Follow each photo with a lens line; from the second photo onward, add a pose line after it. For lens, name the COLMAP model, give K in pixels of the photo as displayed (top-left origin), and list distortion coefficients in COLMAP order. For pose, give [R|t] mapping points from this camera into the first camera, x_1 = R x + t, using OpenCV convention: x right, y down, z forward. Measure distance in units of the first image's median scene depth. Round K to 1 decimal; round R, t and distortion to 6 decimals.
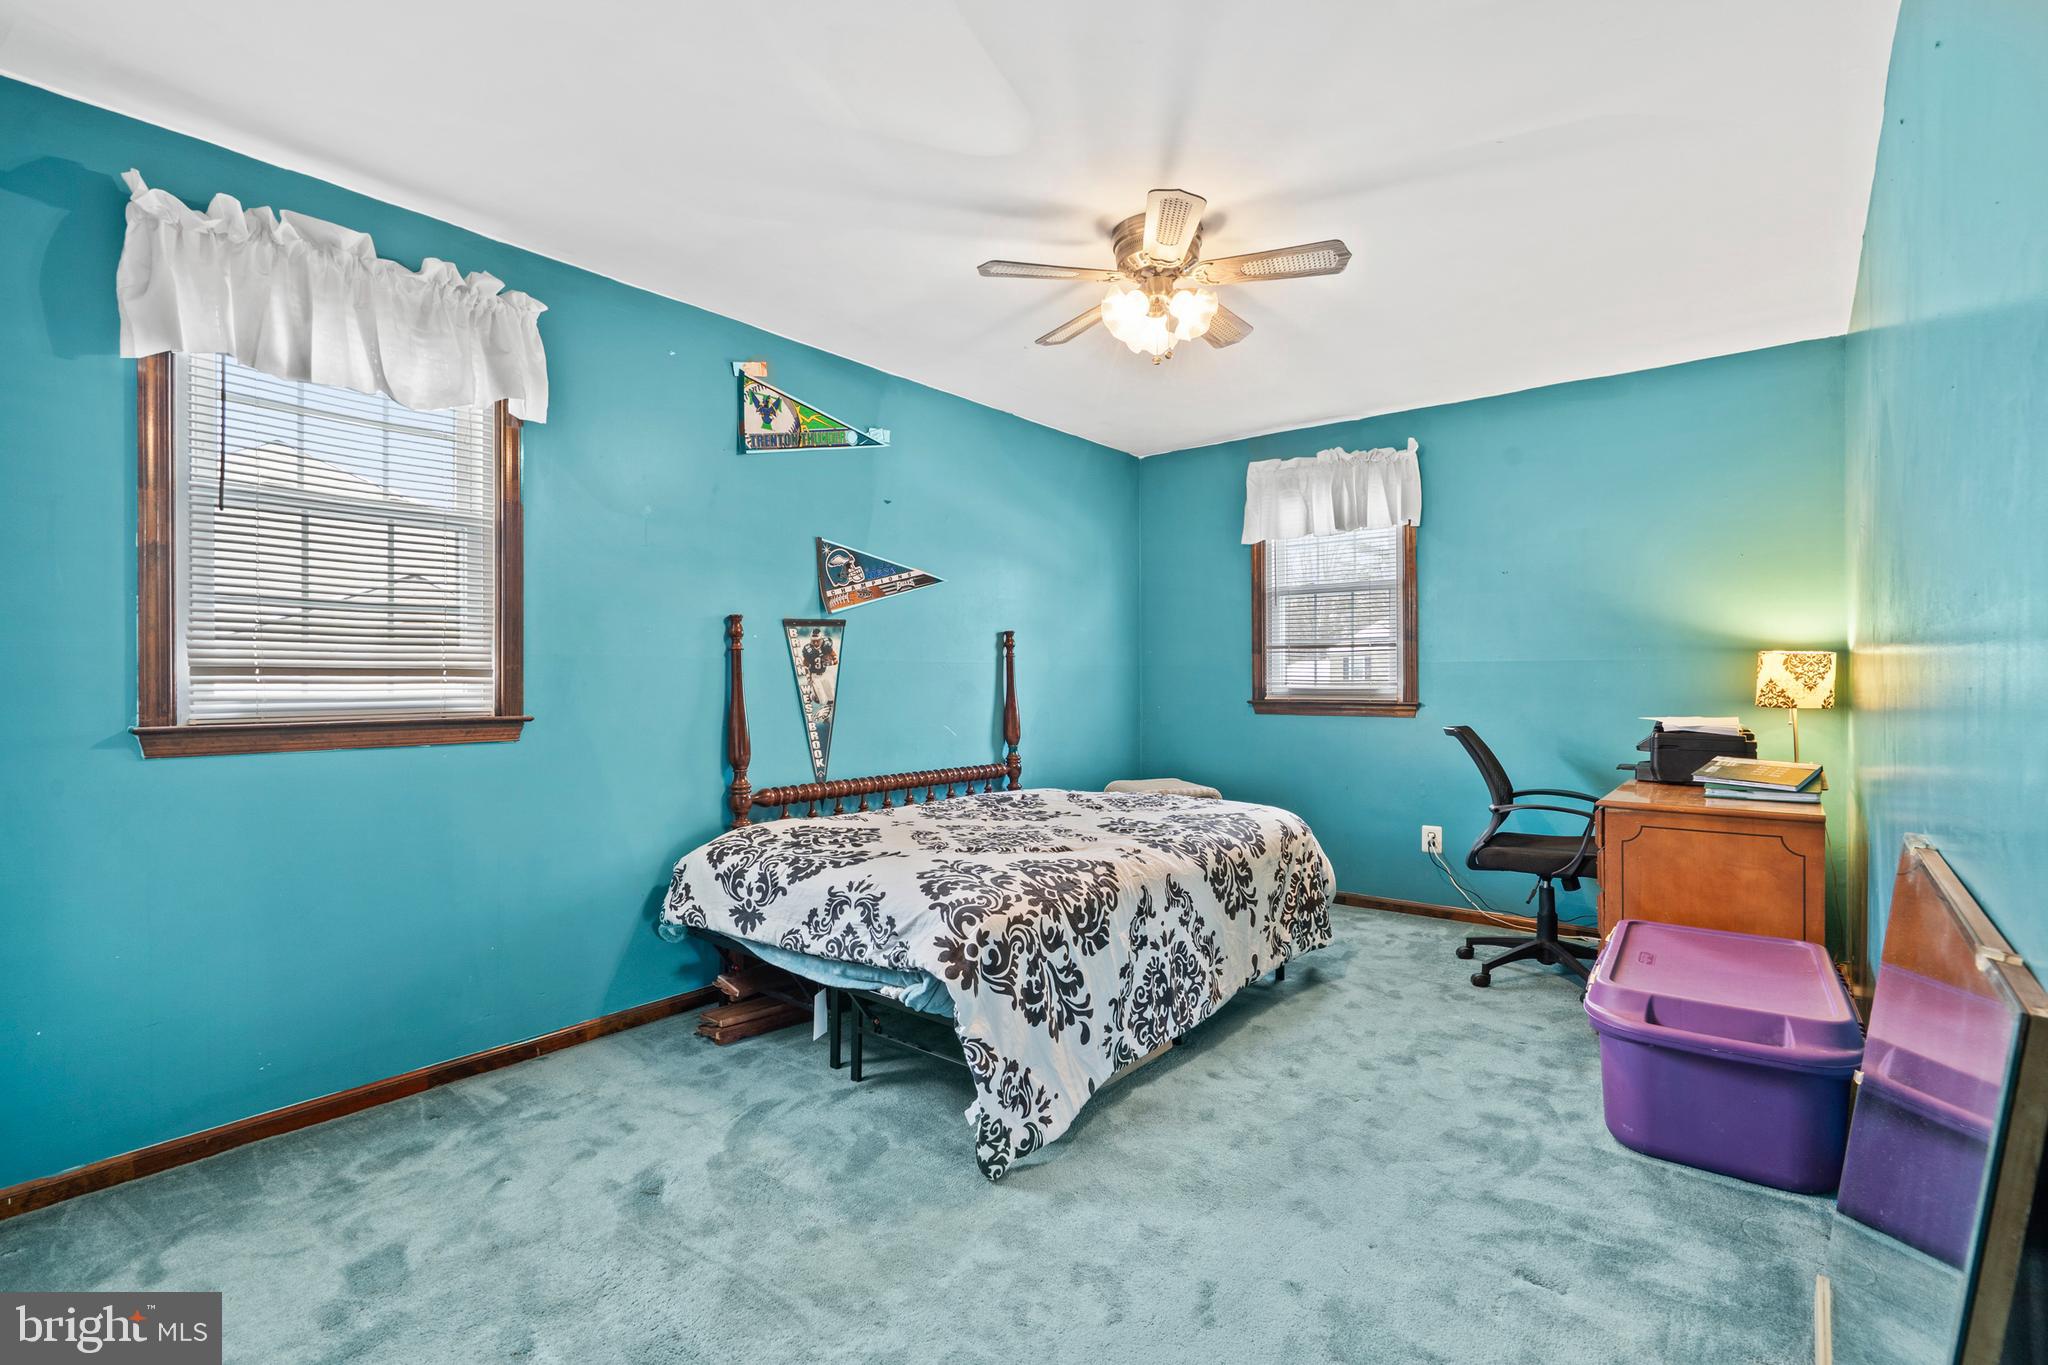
lens RADIAL K [[946.6, 0, 1023.9], [0, 946.6, 679.7], [0, 0, 1]] dist [-0.008376, 0.001705]
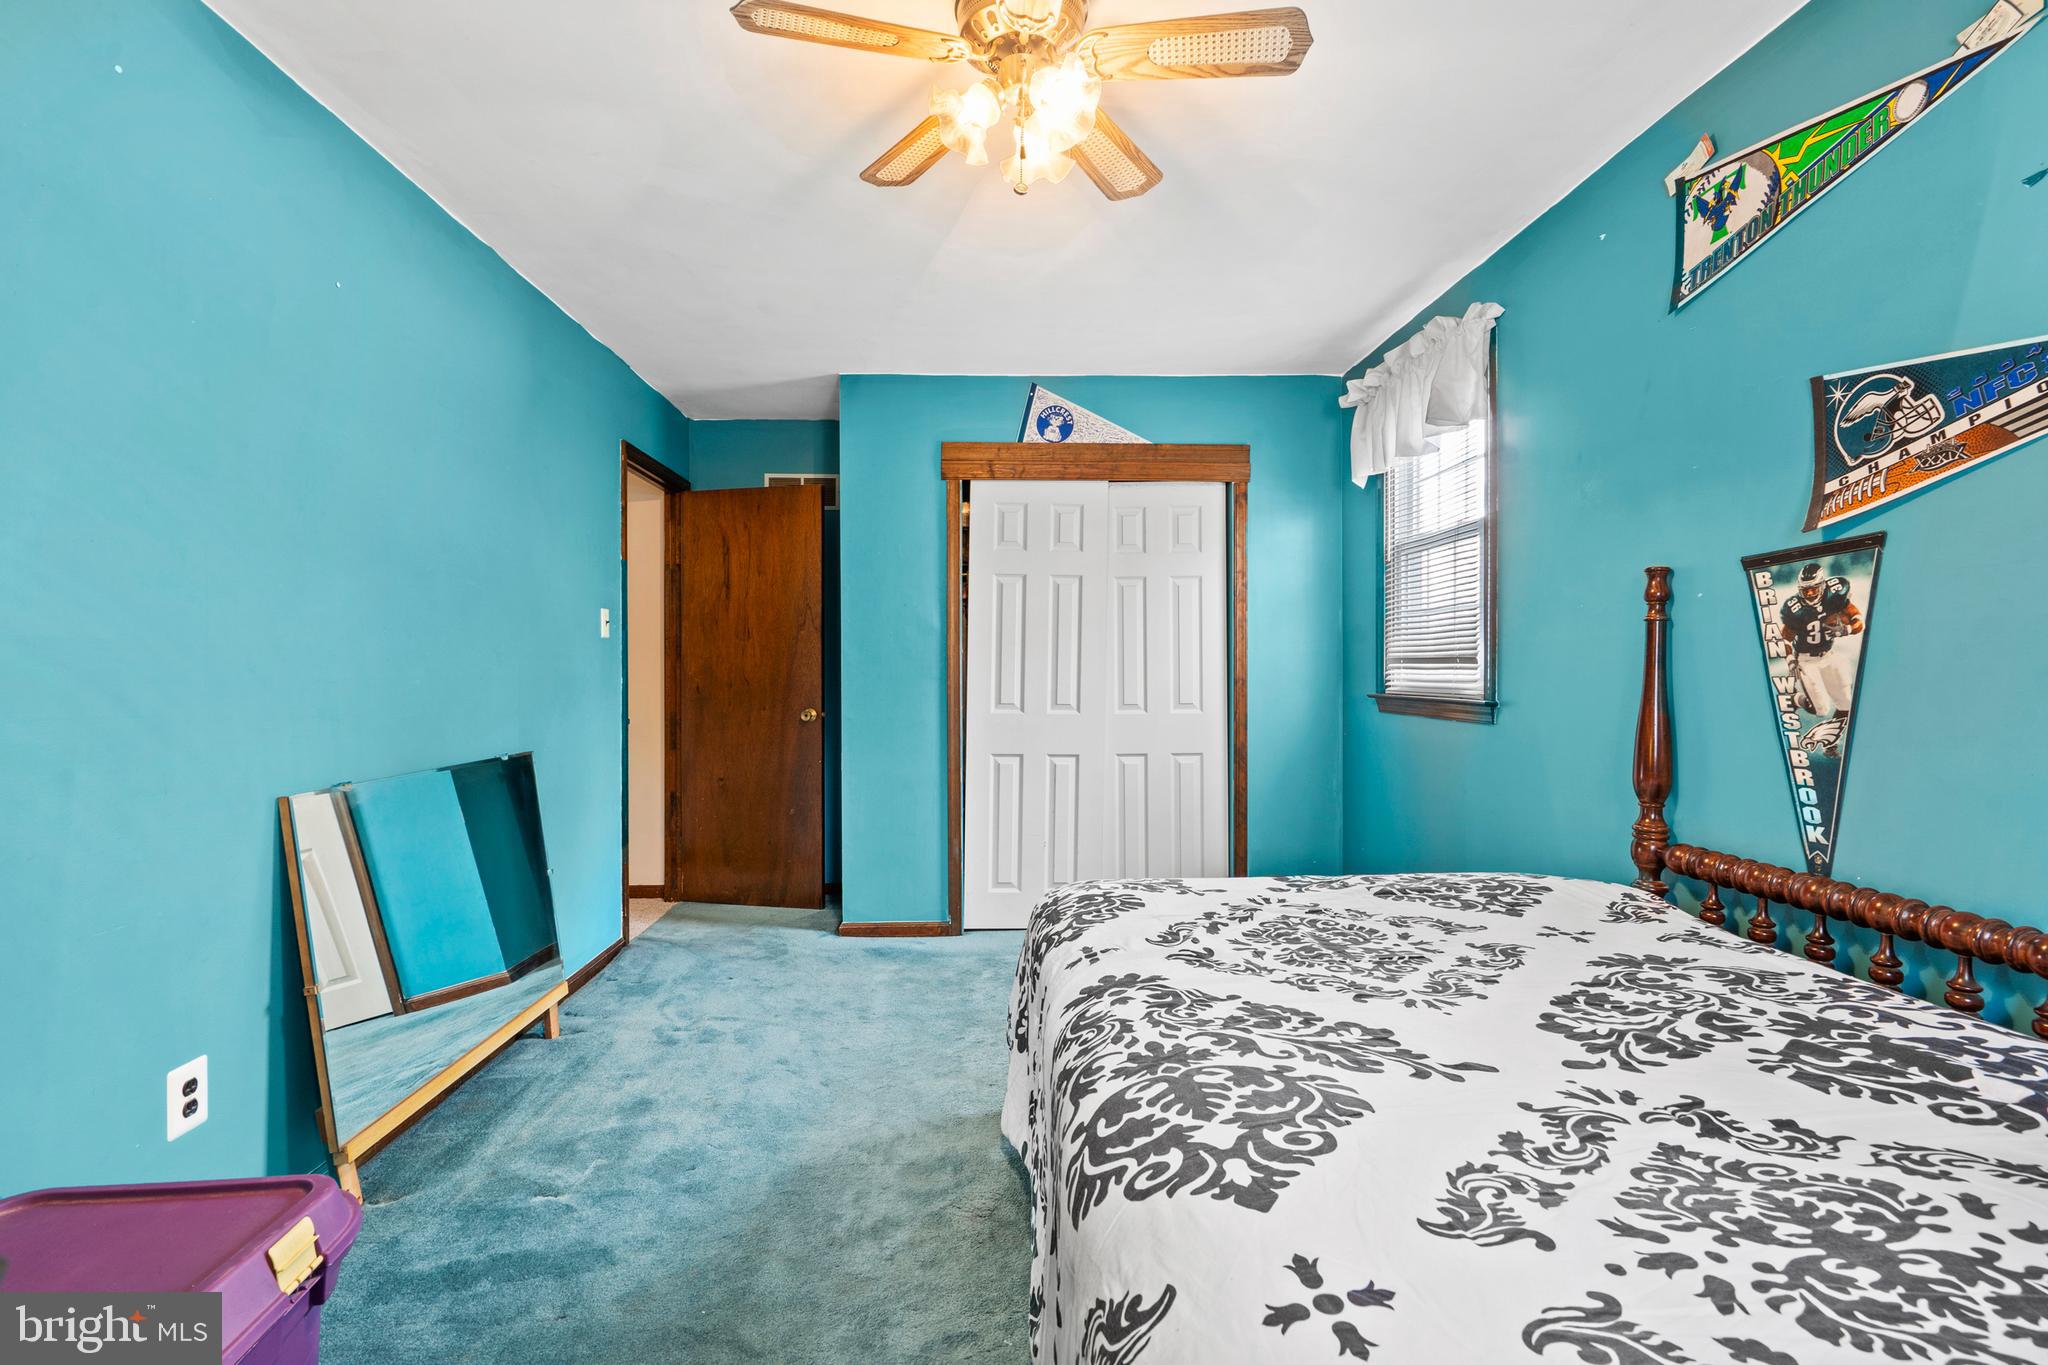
lens RADIAL K [[946.6, 0, 1021.7], [0, 946.6, 676.7], [0, 0, 1]] dist [-0.008376, 0.001705]
pose [[-0.751855, 0.010738, -0.659241, 0.419619], [0.003412, 0.999917, 0.012395, -0.001867], [0.659320, 0.007070, -0.751830, 1.096276]]
